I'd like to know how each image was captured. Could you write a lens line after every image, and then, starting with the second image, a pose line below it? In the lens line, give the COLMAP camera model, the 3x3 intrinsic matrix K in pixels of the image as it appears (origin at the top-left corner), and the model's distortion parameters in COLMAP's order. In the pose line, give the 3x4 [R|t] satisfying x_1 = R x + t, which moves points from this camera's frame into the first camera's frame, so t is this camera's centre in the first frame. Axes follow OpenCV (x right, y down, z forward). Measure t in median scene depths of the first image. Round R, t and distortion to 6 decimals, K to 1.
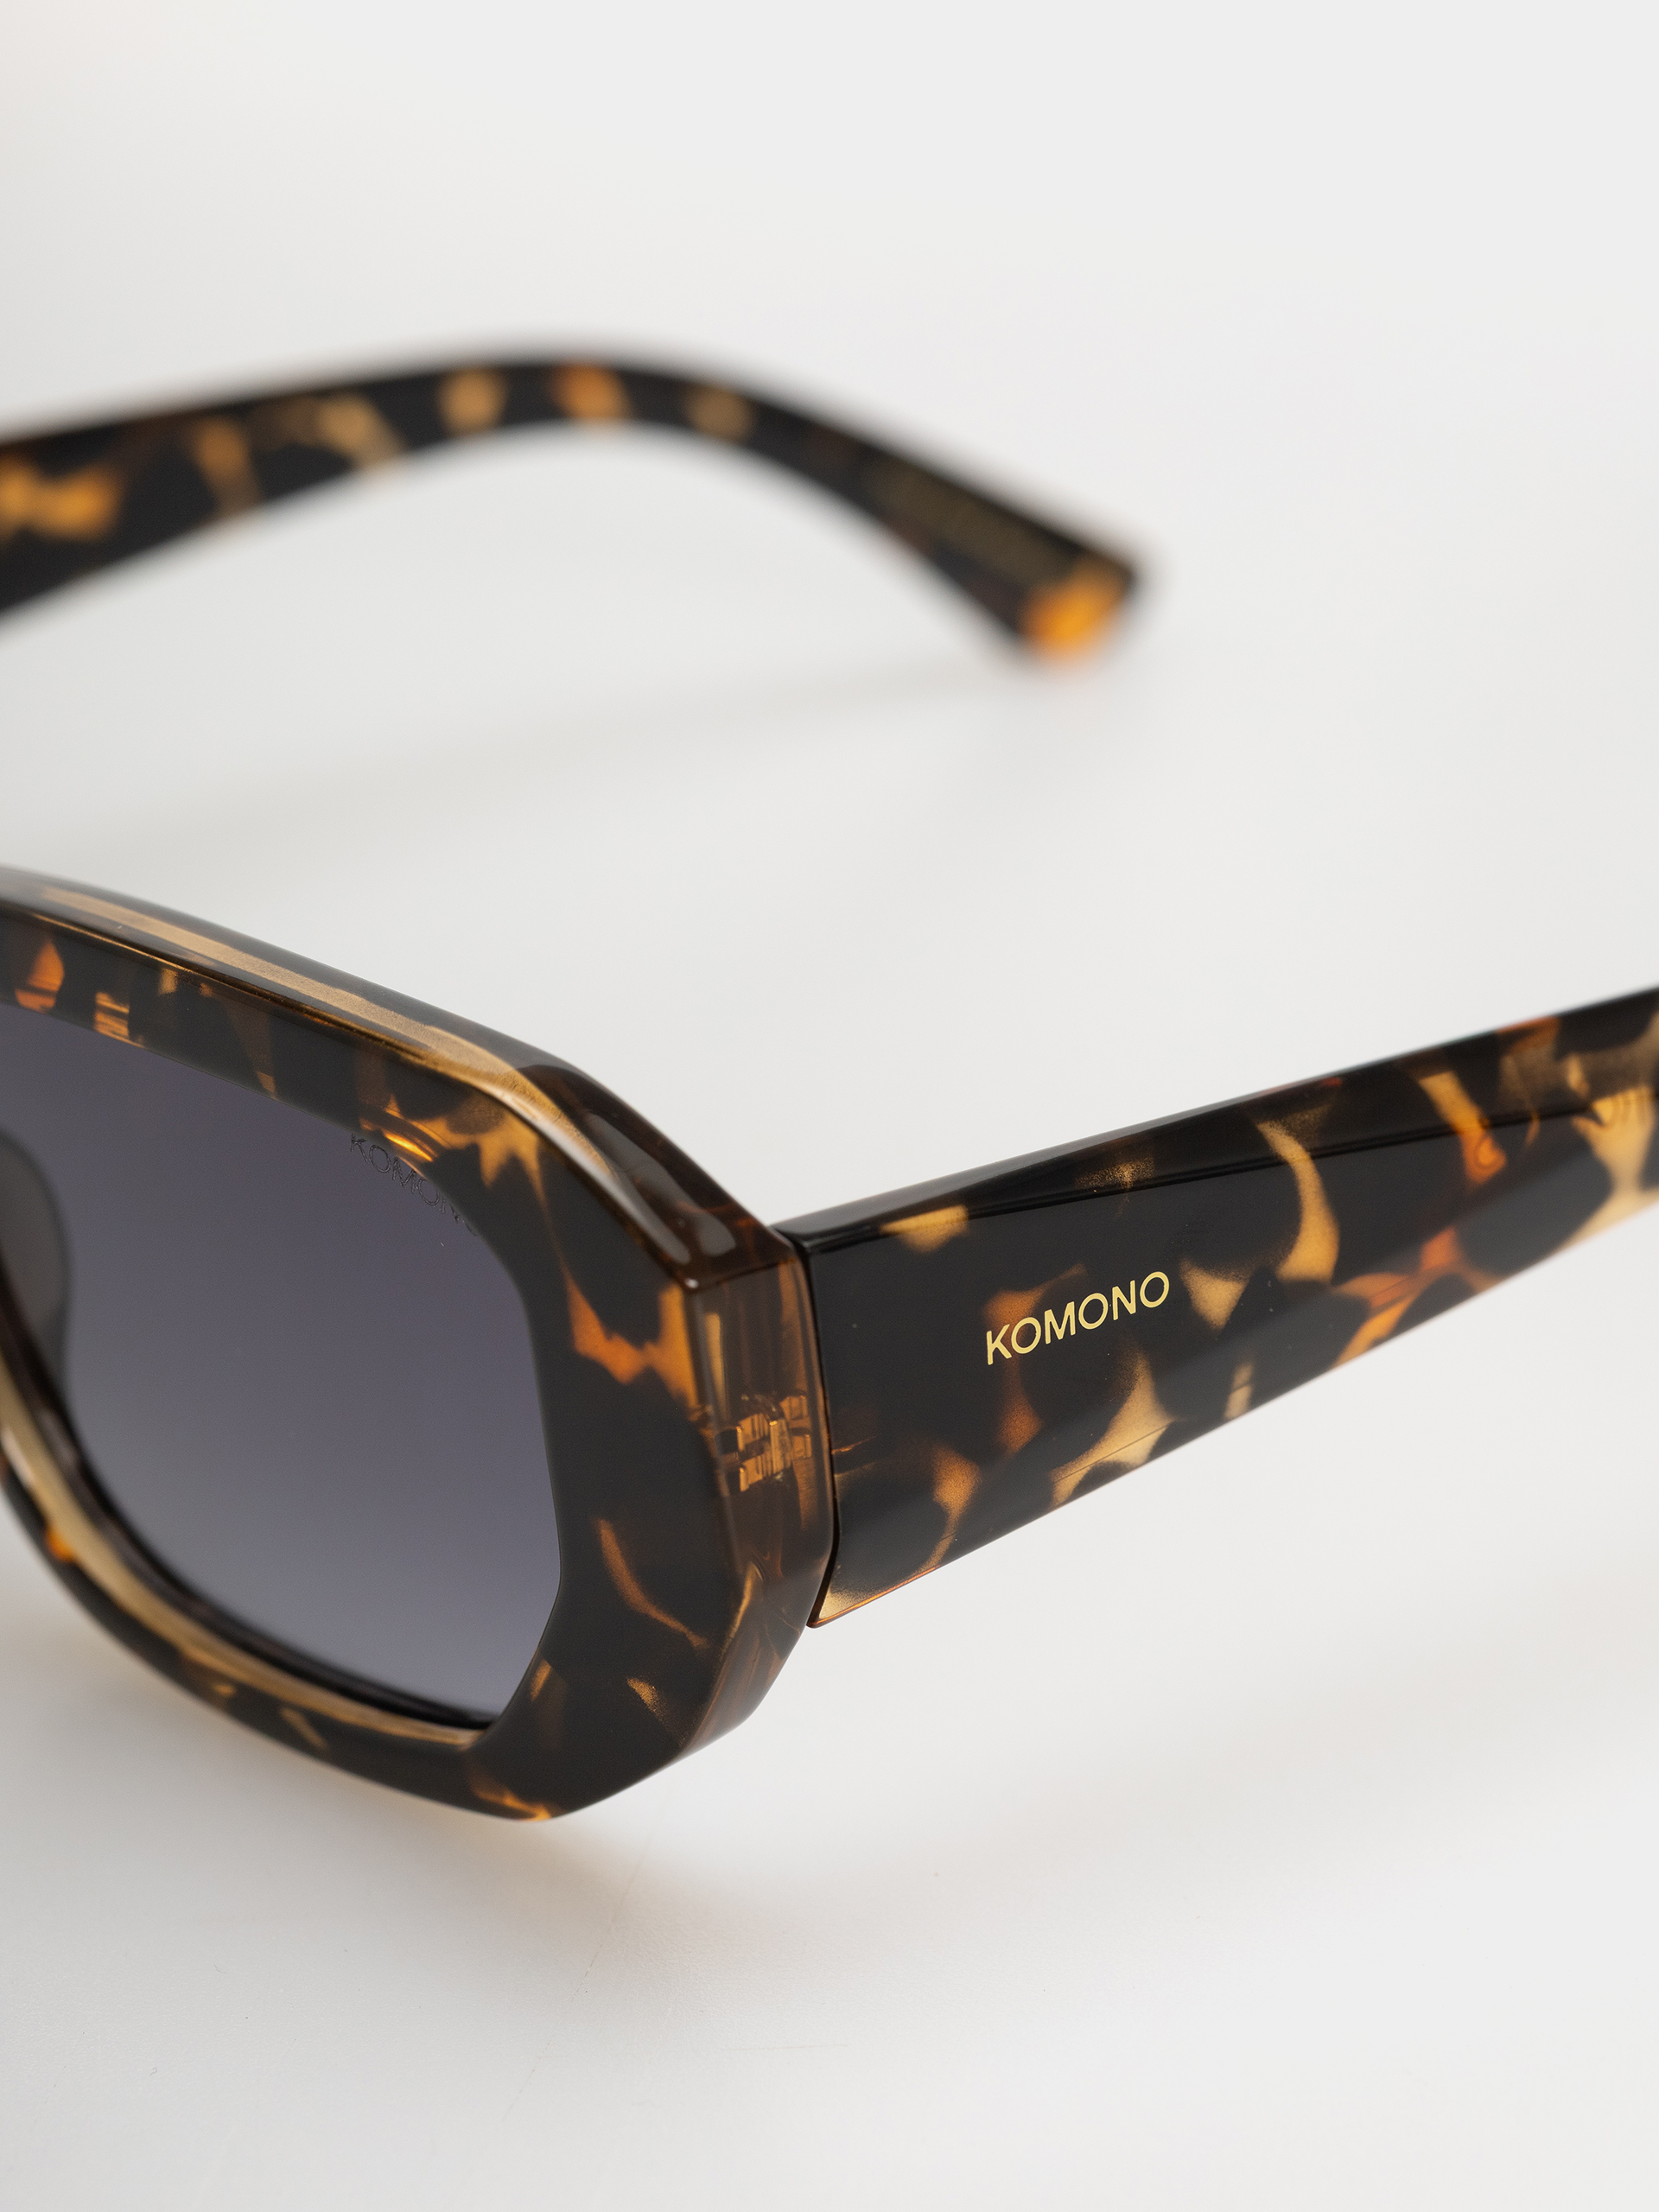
lens RADIAL K [[5645.8, 0, 829.5], [0, 5645.8, 1106.0], [0, 0, 1]] dist [0.432423, 0.039000]
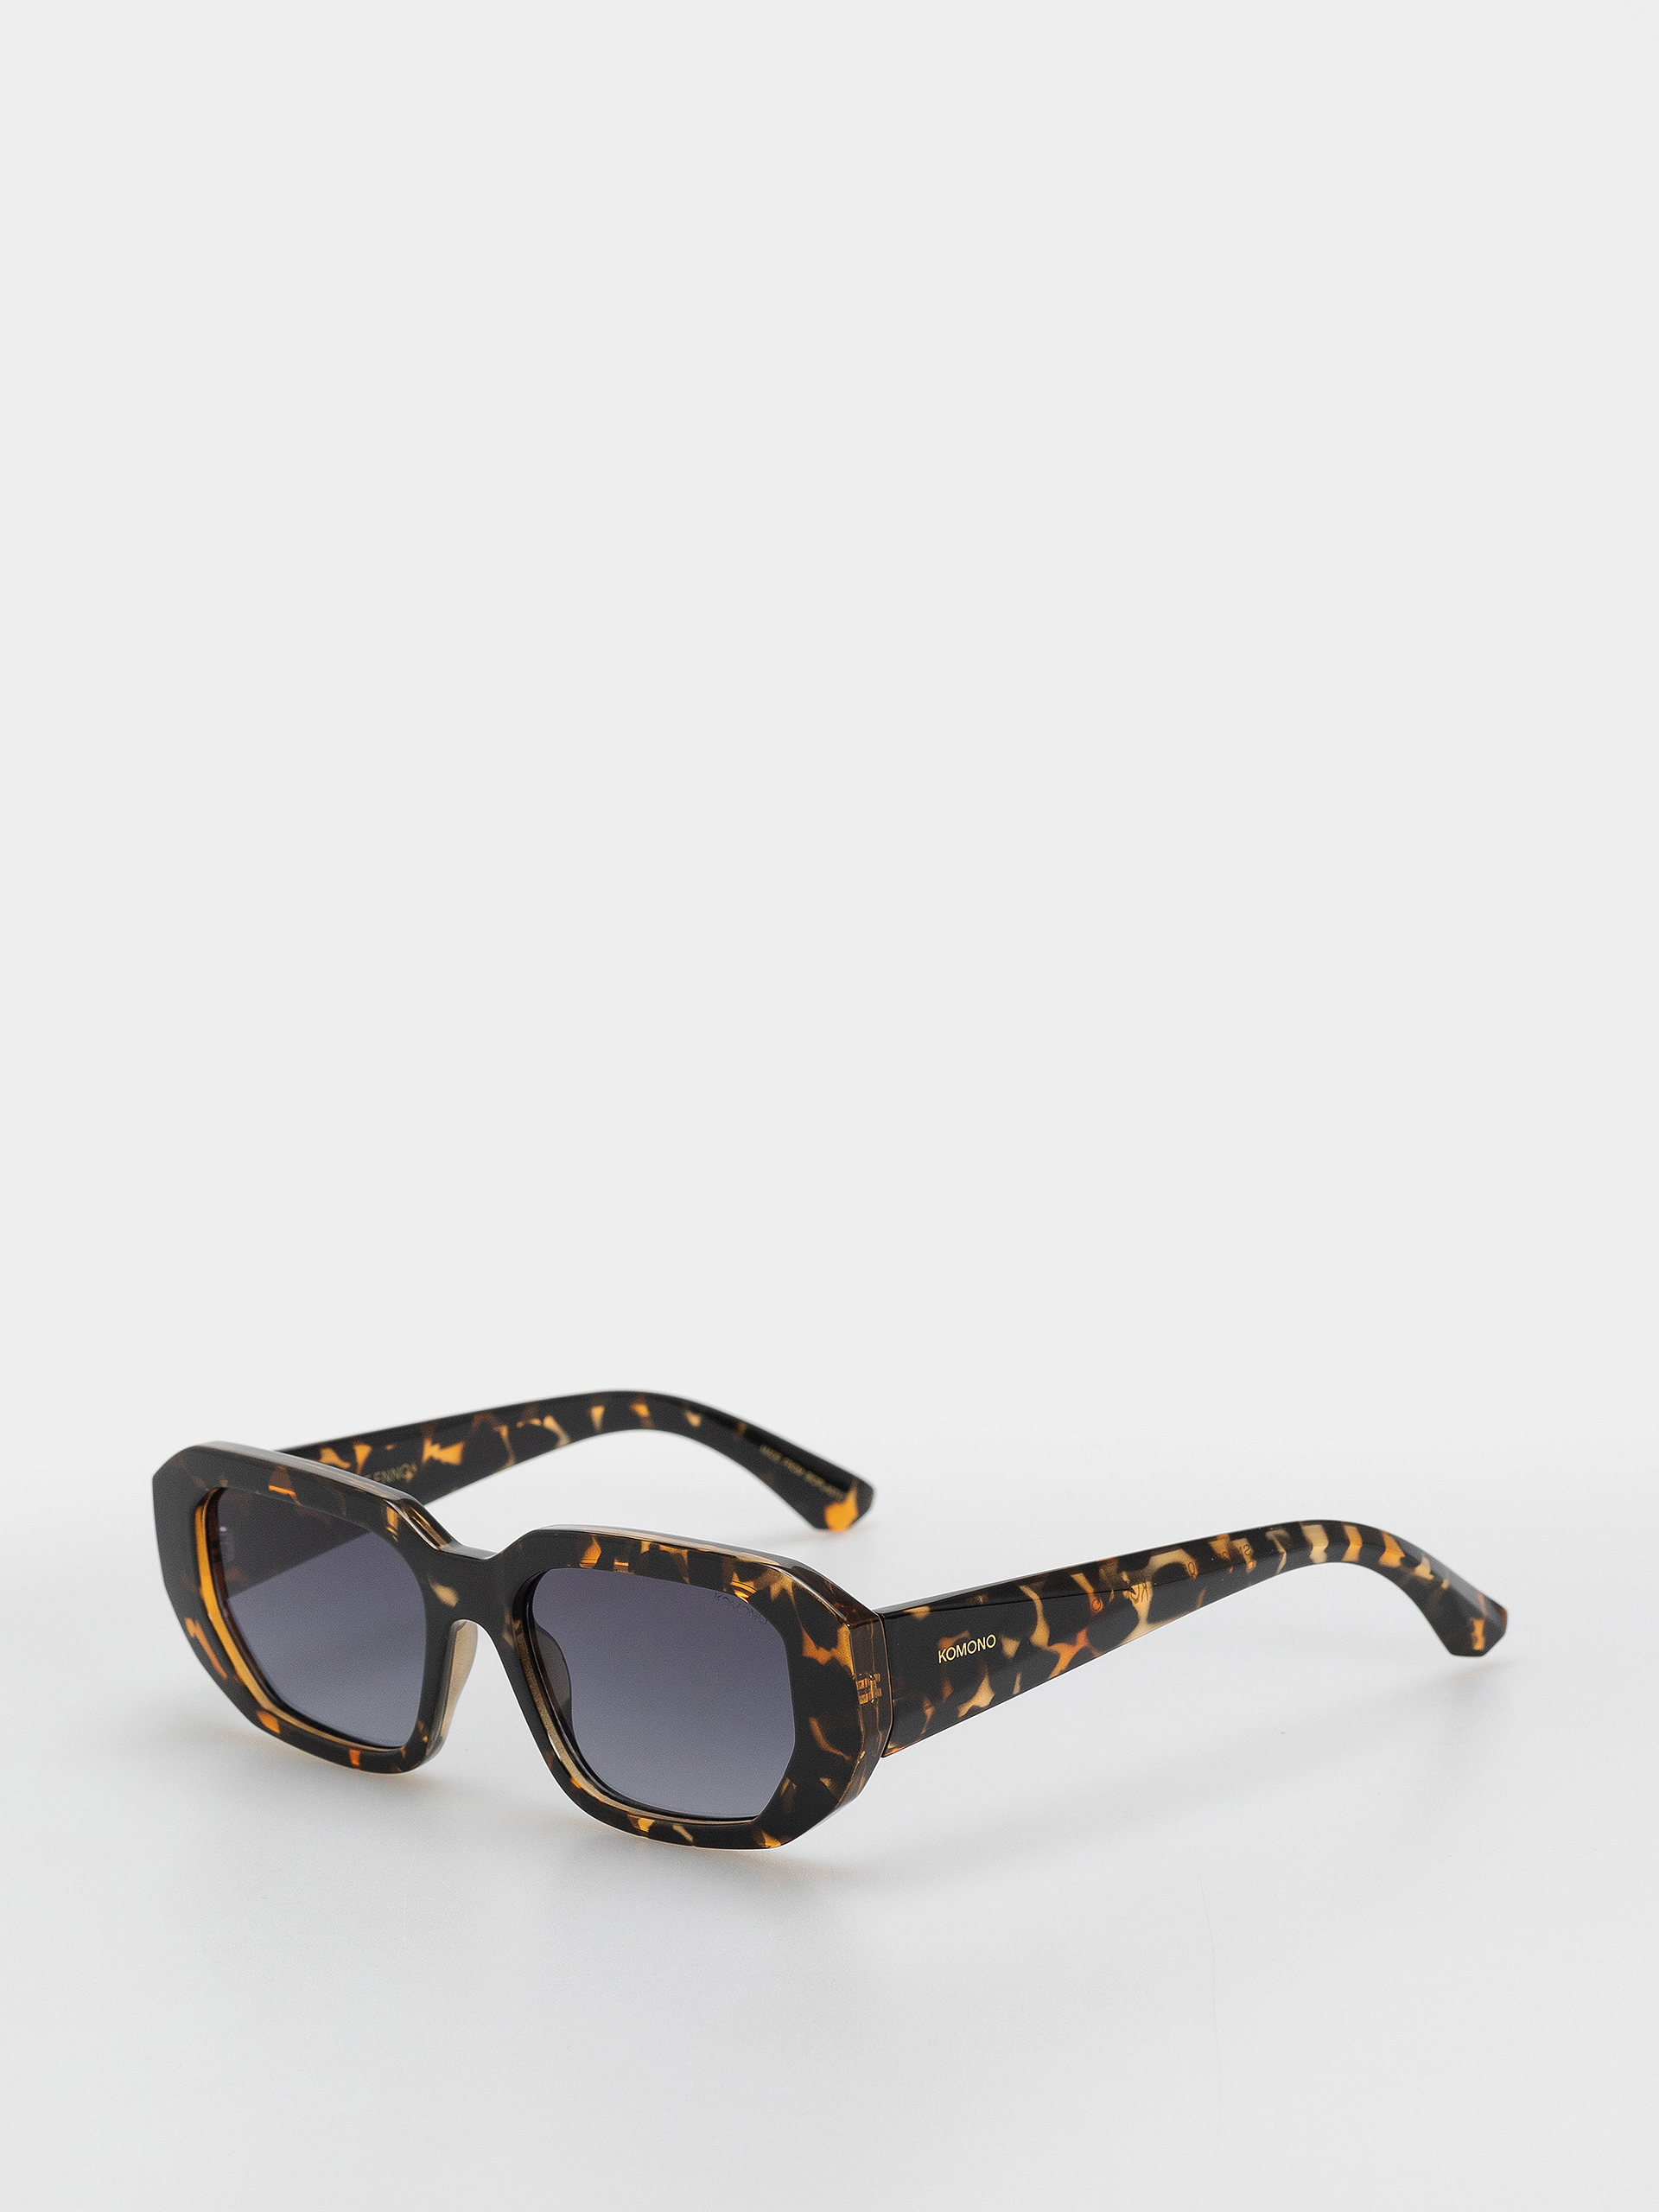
lens RADIAL K [[5645.8, 0, 829.5], [0, 5645.8, 1106.0], [0, 0, 1]] dist [0.432423, 0.039000]
pose [[0.991440, -0.014988, 0.129701, -0.395584], [0.045349, 0.971072, -0.234439, 0.440868], [-0.122436, 0.238314, 0.963440, -1.850320]]
